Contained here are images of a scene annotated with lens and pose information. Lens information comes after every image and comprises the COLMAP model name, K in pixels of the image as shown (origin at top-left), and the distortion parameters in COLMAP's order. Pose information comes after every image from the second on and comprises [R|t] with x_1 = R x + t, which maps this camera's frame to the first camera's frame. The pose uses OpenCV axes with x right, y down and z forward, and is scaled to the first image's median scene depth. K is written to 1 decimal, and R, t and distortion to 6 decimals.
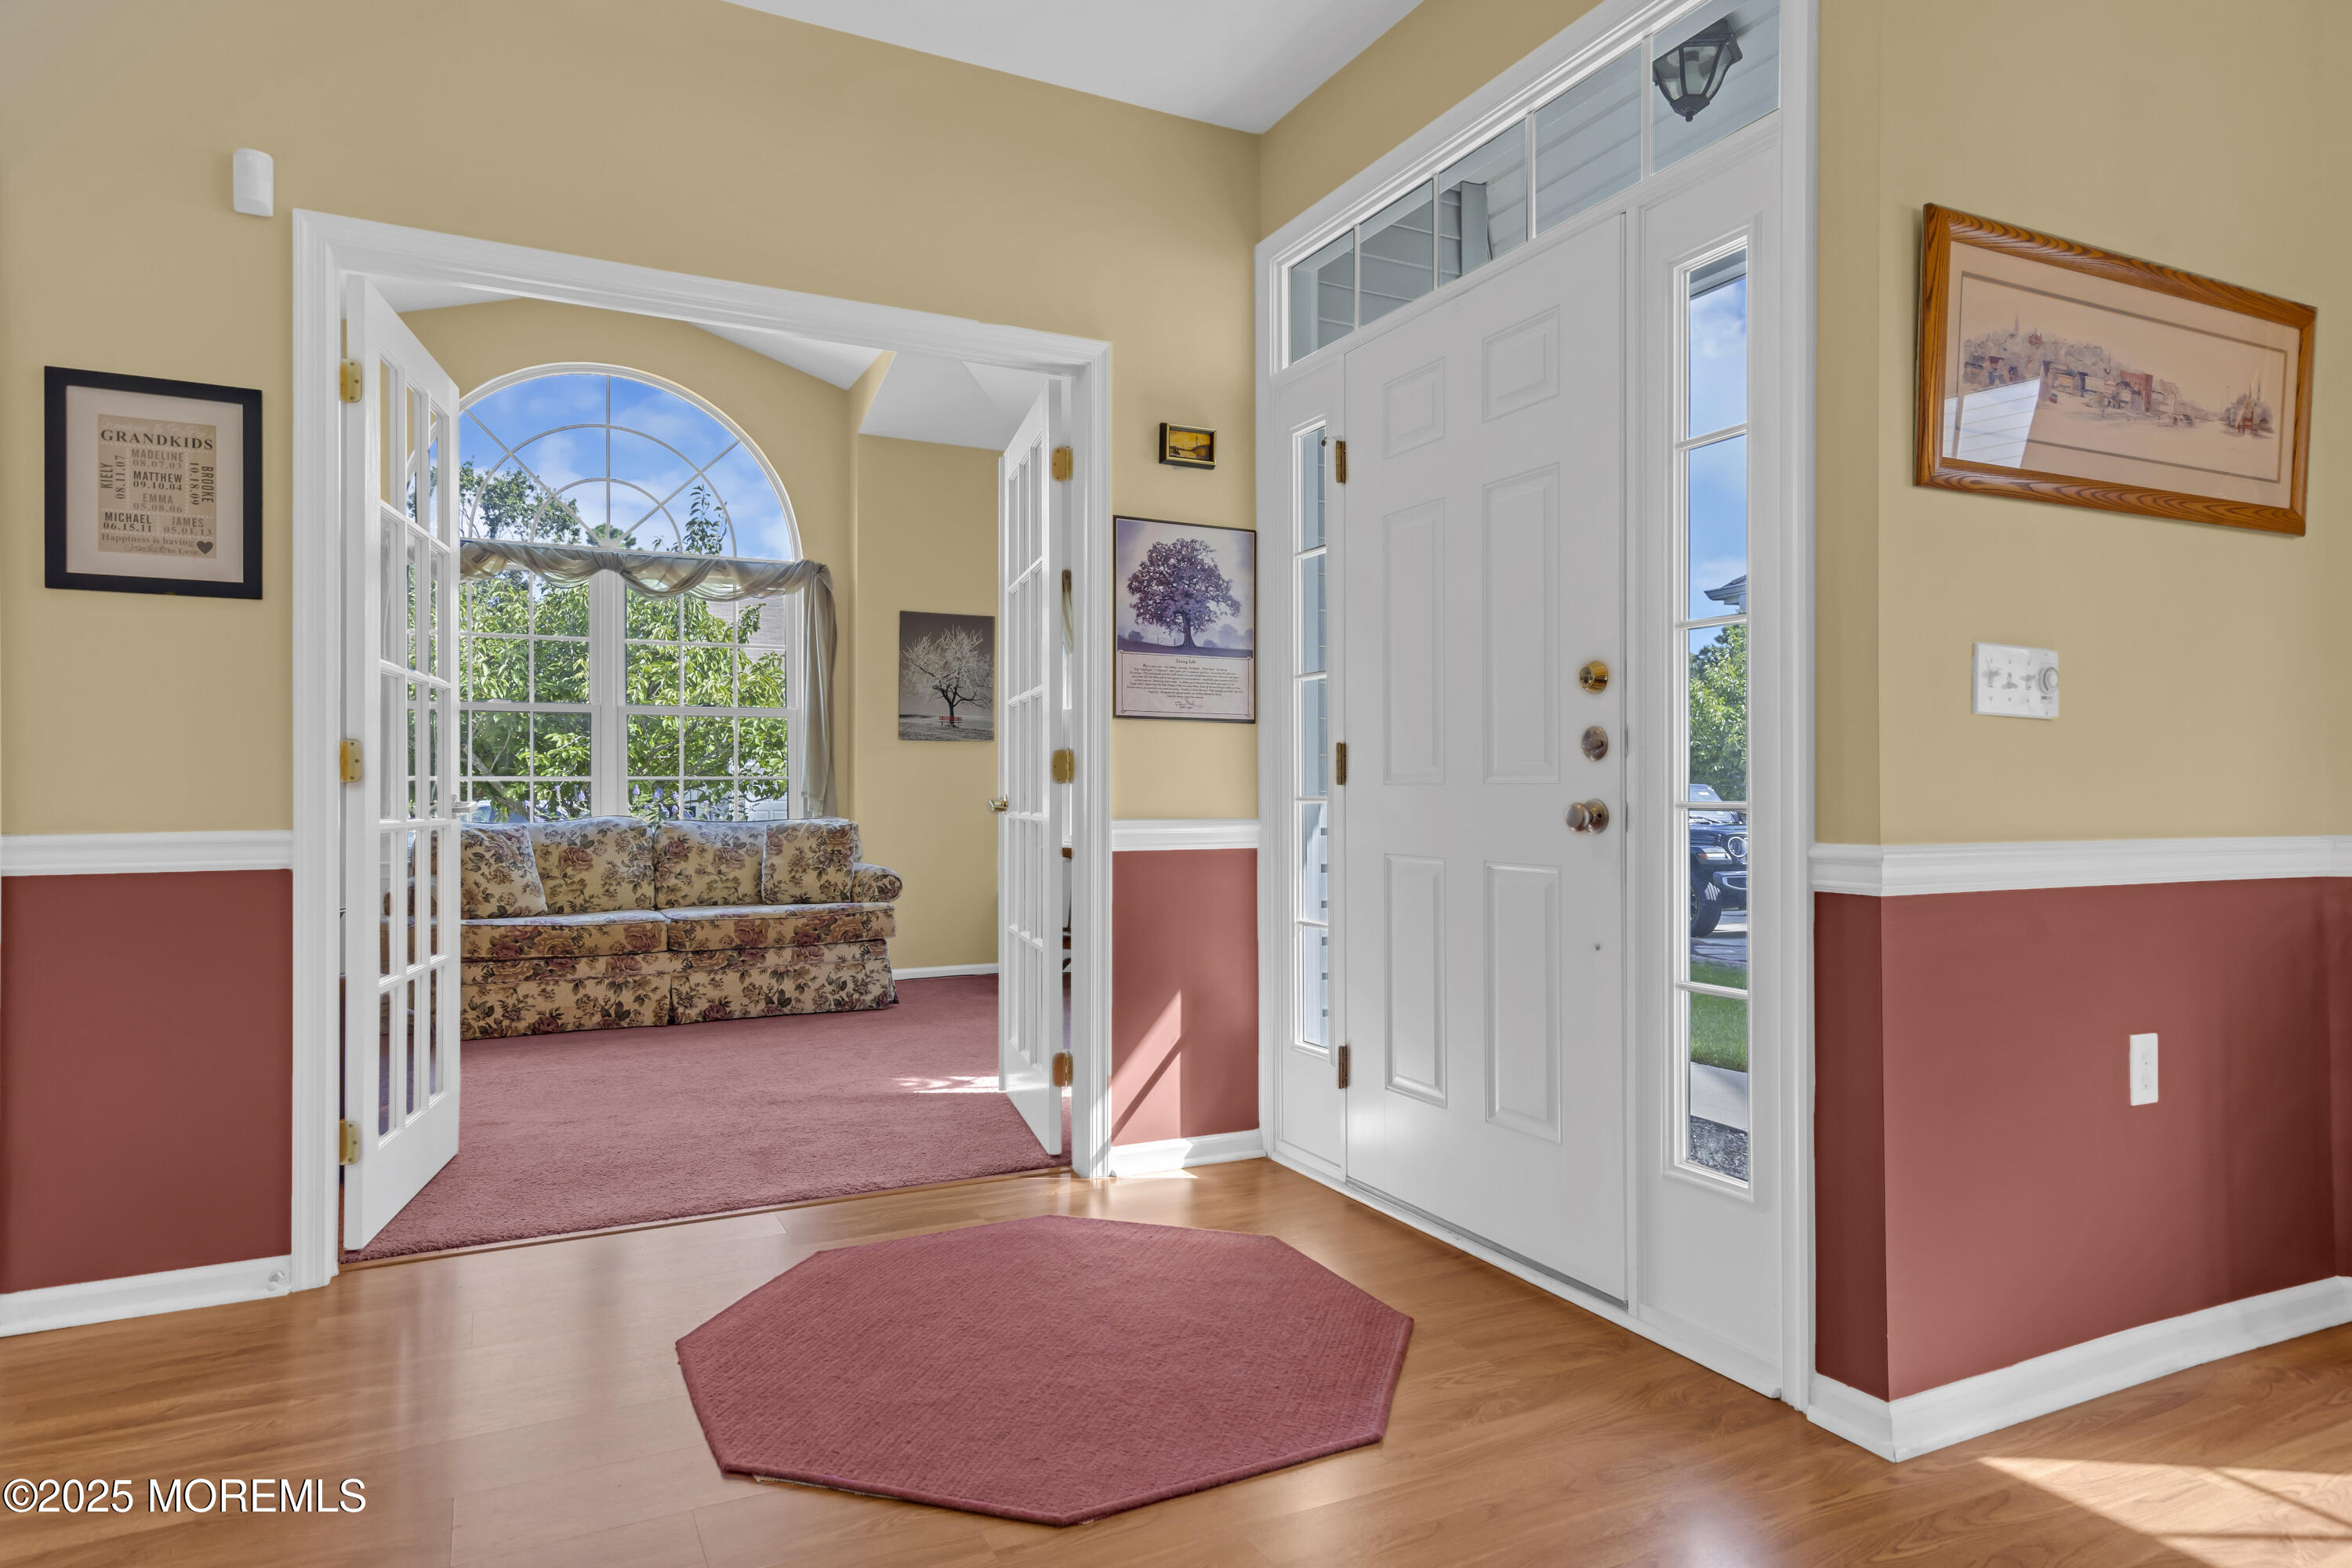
lens RADIAL K [[1356.8, 0, 1155.3], [0, 1356.8, 775.3], [0, 0, 1]] dist [0.019264, 0.000416]
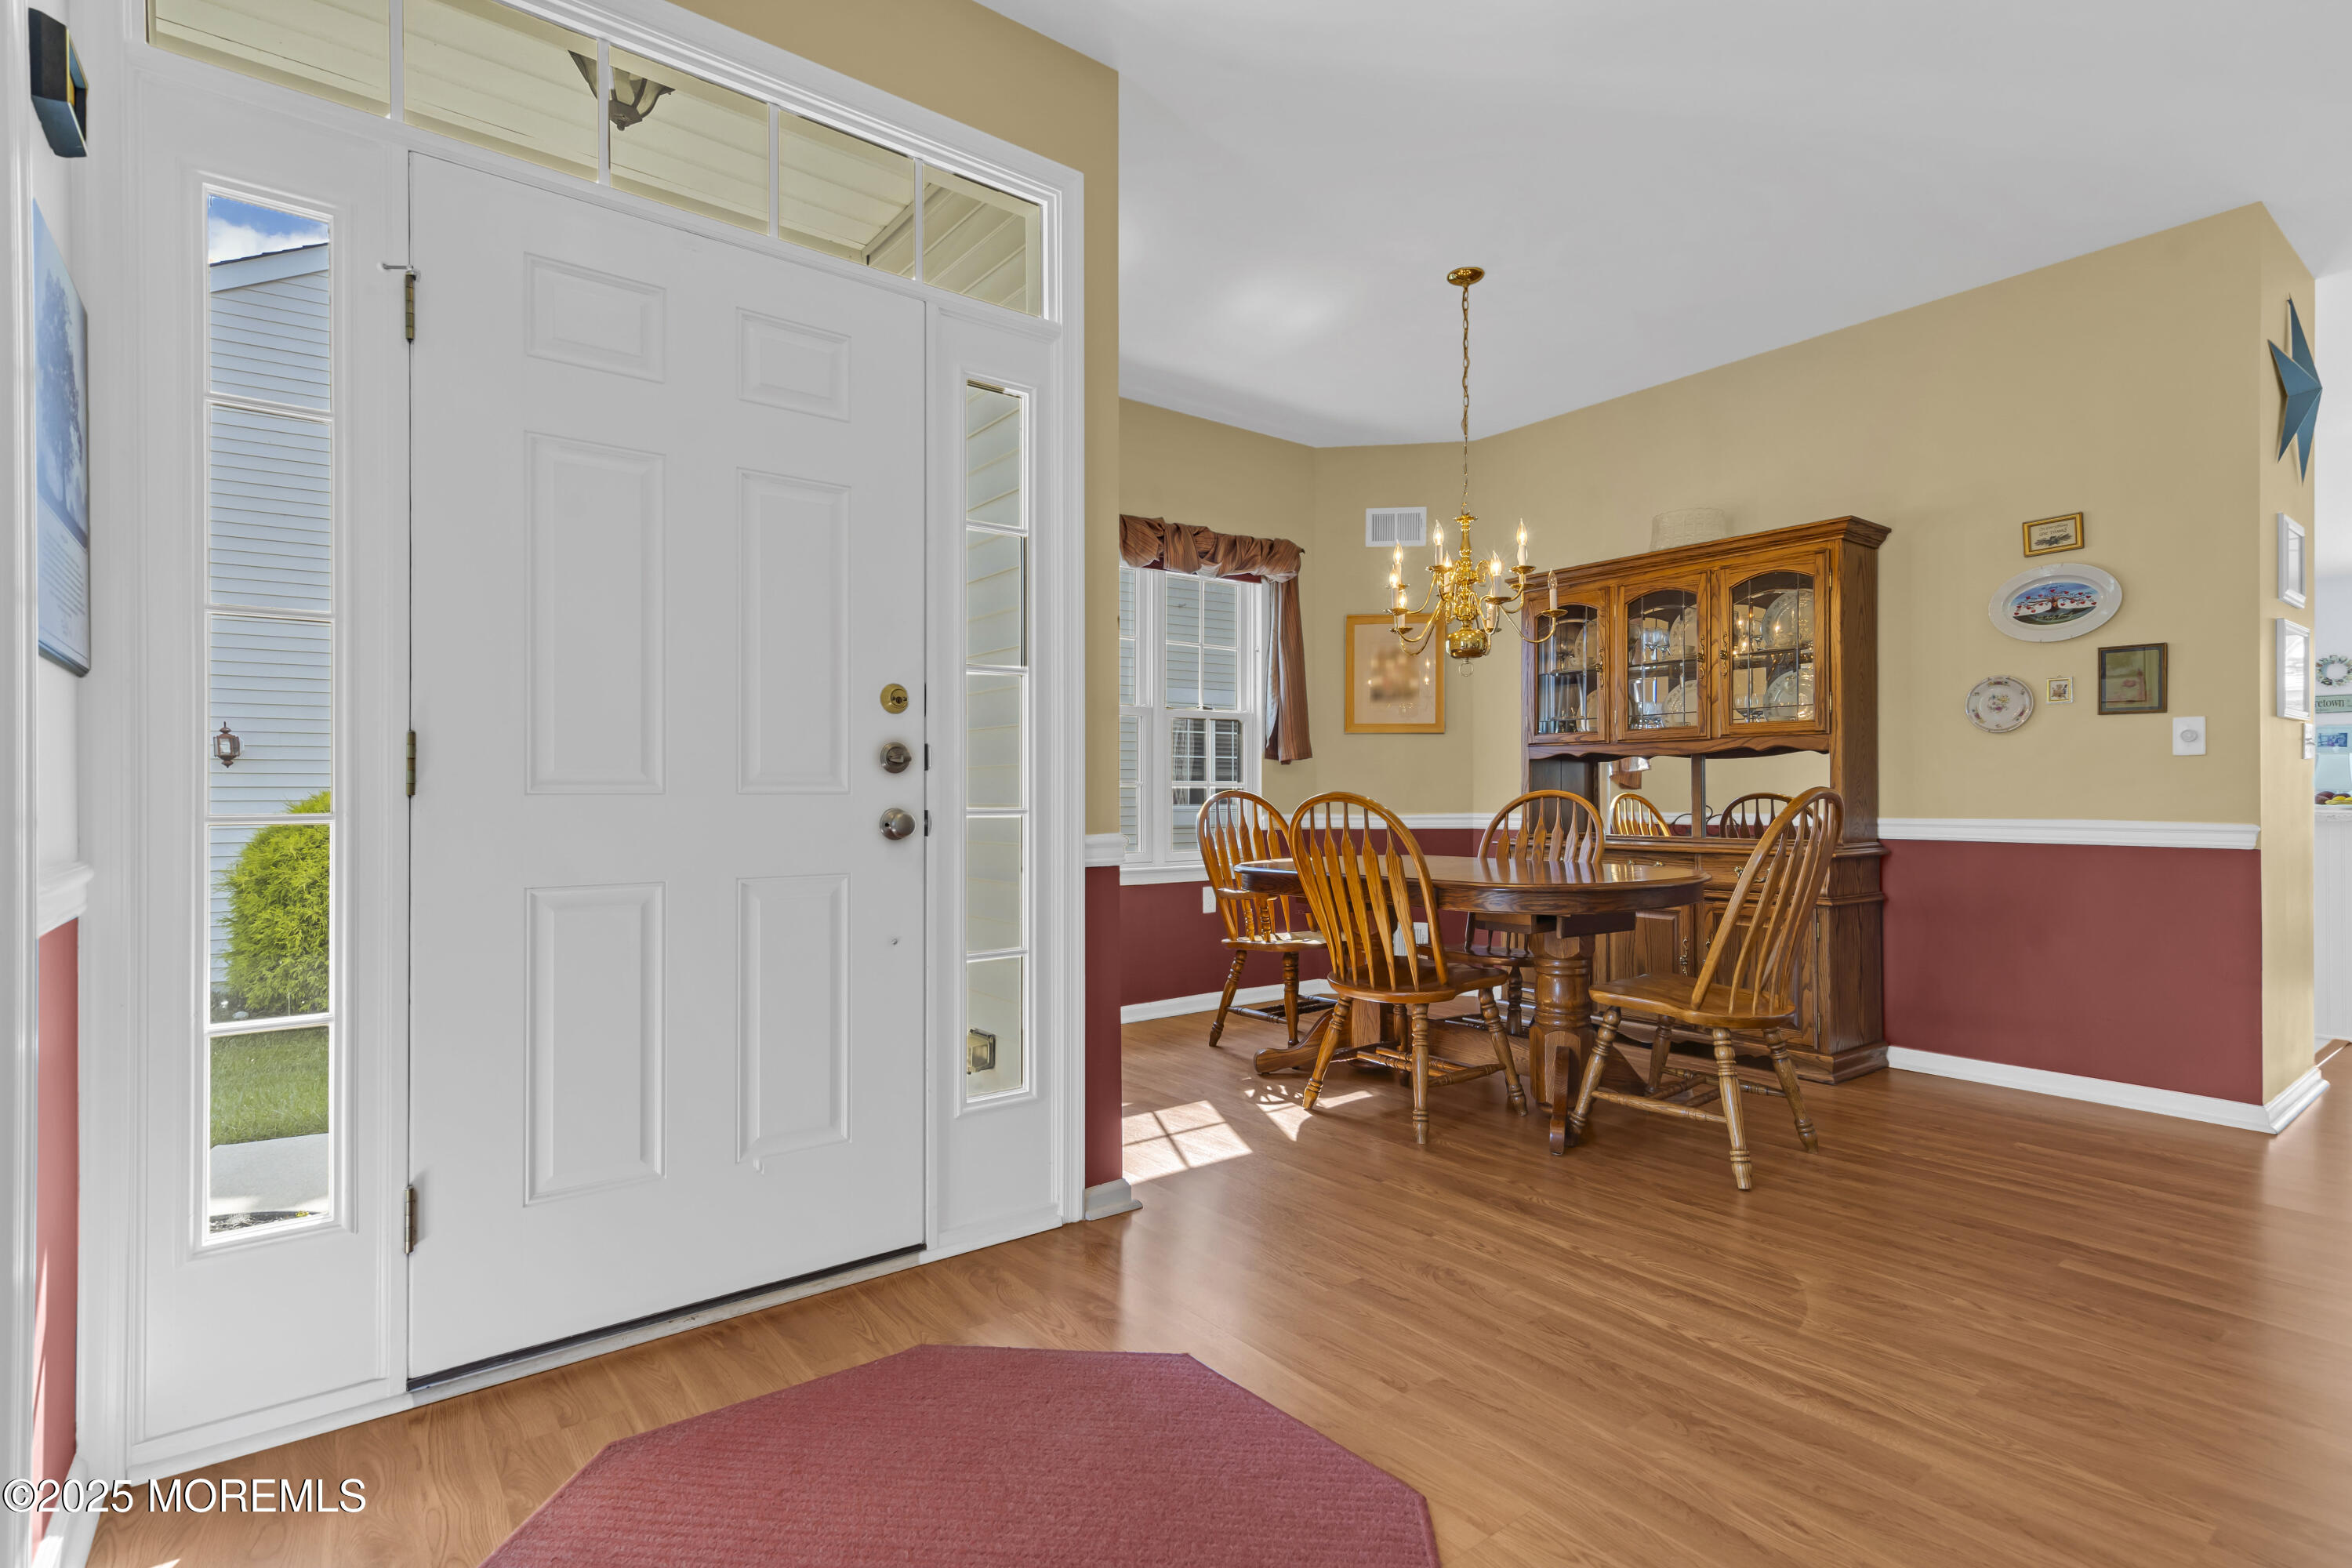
lens RADIAL K [[1122.1, 0, 1174.0], [0, 1122.1, 793.5], [0, 0, 1]] dist [-0.002417, 0.001572]
pose [[-0.190883, 0.007090, 0.981587, -0.291986], [-0.003134, 0.999964, -0.007832, 0.005828], [-0.981608, -0.004572, -0.190854, 0.451296]]
